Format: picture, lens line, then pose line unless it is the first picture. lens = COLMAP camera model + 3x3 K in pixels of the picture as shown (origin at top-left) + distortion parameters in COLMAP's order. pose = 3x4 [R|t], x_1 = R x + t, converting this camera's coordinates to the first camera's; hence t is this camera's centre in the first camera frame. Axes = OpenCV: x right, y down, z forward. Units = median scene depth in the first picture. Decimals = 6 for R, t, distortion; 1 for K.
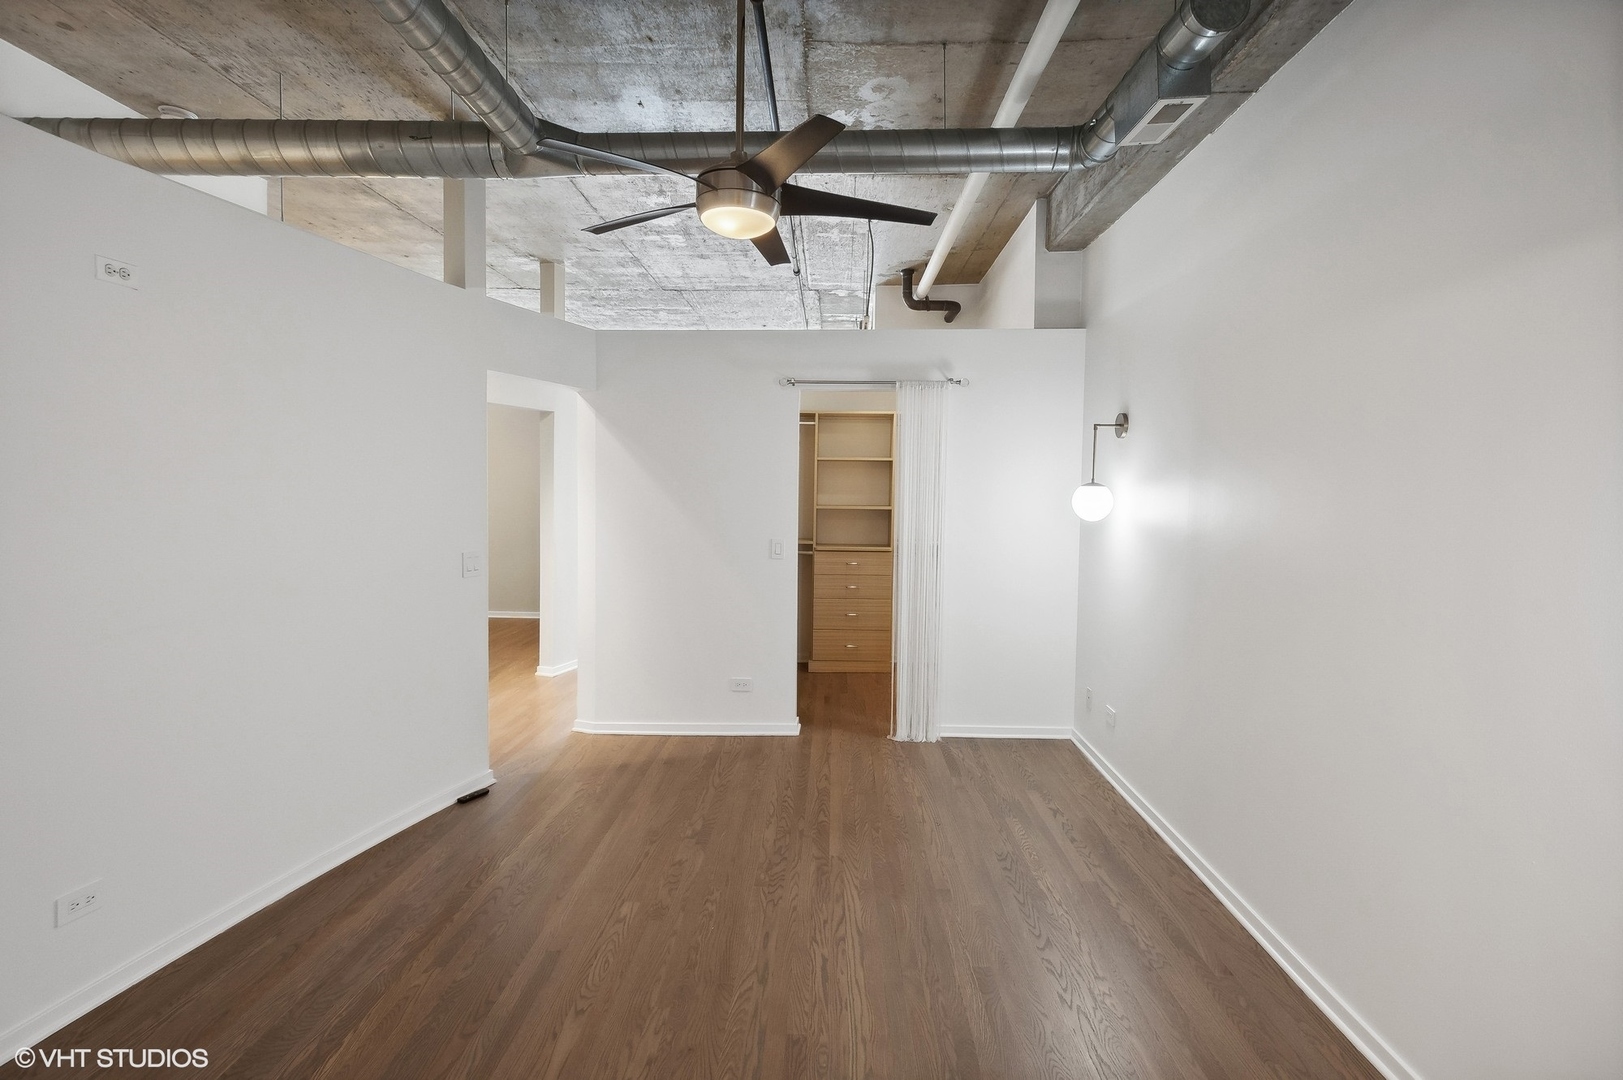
lens RADIAL K [[757.9, 0, 815.7], [0, 757.9, 522.1], [0, 0, 1]] dist [0.010369, -0.000810]
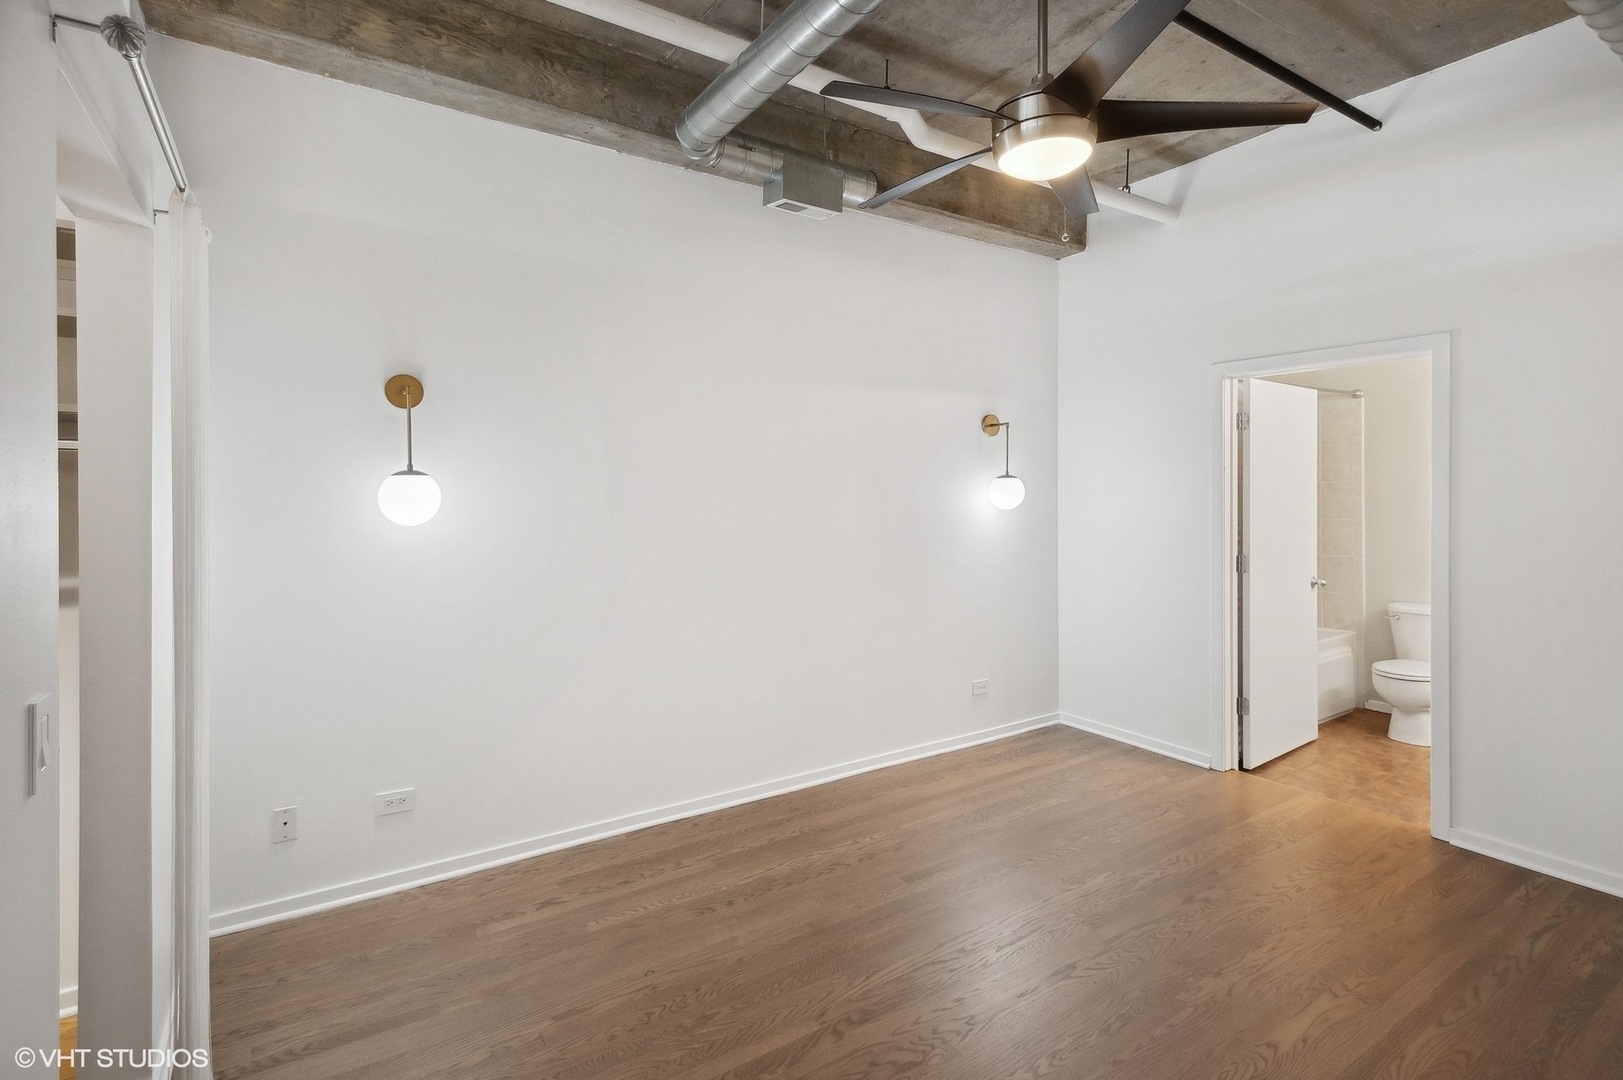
lens RADIAL K [[776.7, 0, 809.3], [0, 776.7, 483.5], [0, 0, 1]] dist [0.001013, -0.000264]
pose [[-0.566061, -0.002537, 0.824360, -0.544682], [0.039350, 0.998772, 0.030095, -0.059226], [-0.823424, 0.049474, -0.565266, 1.392982]]
